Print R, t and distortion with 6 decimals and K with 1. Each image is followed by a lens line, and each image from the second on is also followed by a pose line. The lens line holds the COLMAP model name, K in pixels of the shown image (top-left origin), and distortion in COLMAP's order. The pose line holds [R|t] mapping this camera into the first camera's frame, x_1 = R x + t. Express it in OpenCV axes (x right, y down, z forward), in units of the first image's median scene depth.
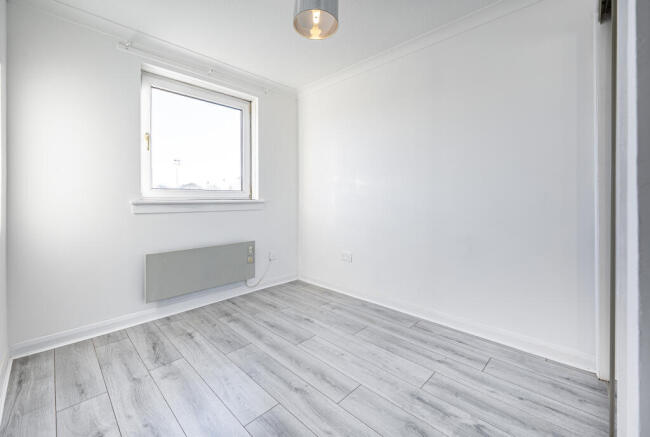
lens RADIAL K [[271.3, 0, 336.0], [0, 271.3, 190.7], [0, 0, 1]] dist [-0.000147, -0.000003]
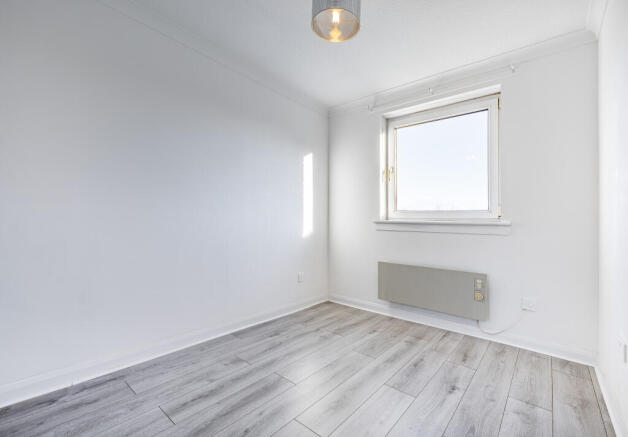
lens RADIAL K [[280.1, 0, 314.0], [0, 280.1, 218.5], [0, 0, 1]] dist [0.000701, 0.000134]
pose [[0.043029, -0.010138, -0.999022, 0.637646], [0.007973, 0.999920, -0.009803, 0.040217], [0.999042, -0.007544, 0.043107, 0.635898]]
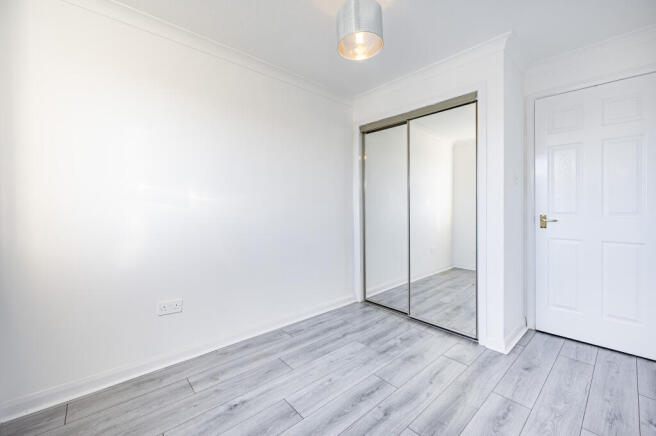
lens RADIAL K [[261.5, 0, 327.1], [0, 261.5, 206.1], [0, 0, 1]] dist [-0.000757, -0.000083]
pose [[0.105395, 0.011076, 0.994369, -0.753004], [-0.028117, 0.999571, -0.008154, -0.016500], [-0.994033, -0.027099, 0.105661, 0.749712]]
